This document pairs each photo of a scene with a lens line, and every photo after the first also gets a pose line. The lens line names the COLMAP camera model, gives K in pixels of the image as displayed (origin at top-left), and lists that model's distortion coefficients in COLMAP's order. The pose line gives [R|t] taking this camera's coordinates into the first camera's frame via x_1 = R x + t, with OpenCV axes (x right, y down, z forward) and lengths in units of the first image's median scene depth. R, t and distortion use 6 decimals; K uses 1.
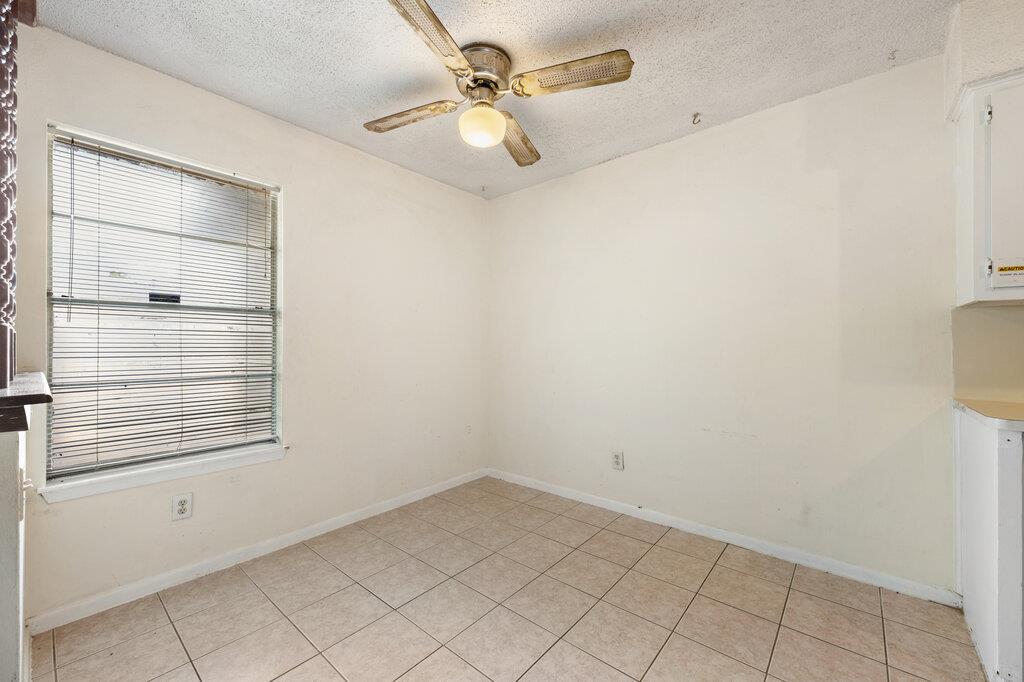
lens RADIAL K [[405.1, 0, 509.2], [0, 405.1, 342.1], [0, 0, 1]] dist [-0.001726, -0.000029]
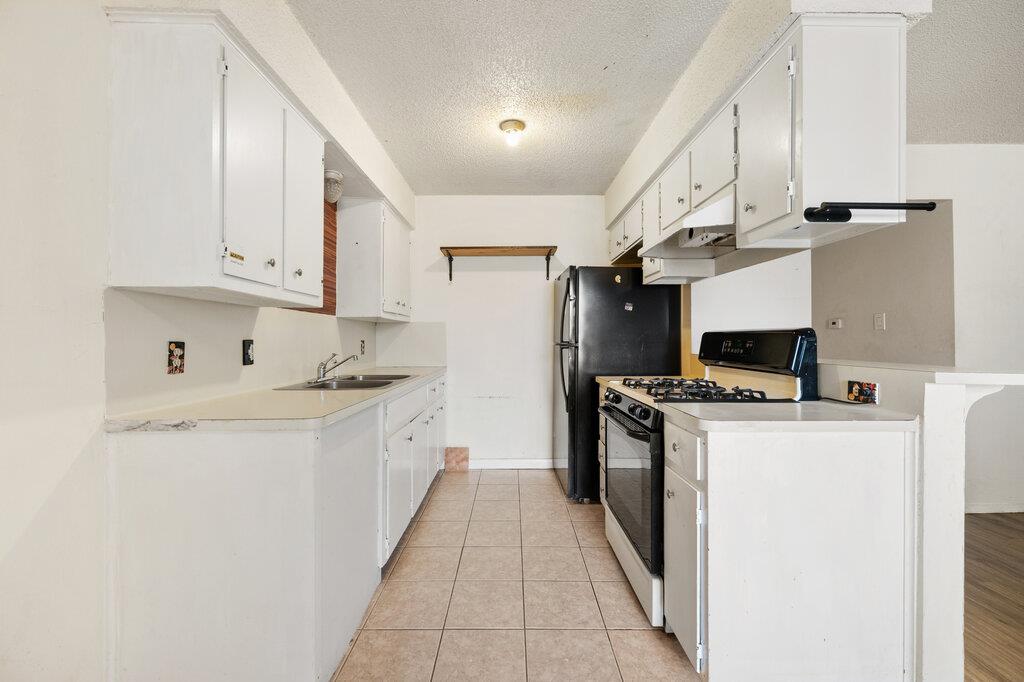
lens RADIAL K [[404.4, 0, 514.4], [0, 404.4, 337.4], [0, 0, 1]] dist [-0.000330, 0.000006]
pose [[-0.656314, 0.004909, 0.754472, 0.154706], [-0.002958, 0.999954, -0.009079, 0.005317], [-0.754482, -0.008190, -0.656270, 1.098833]]
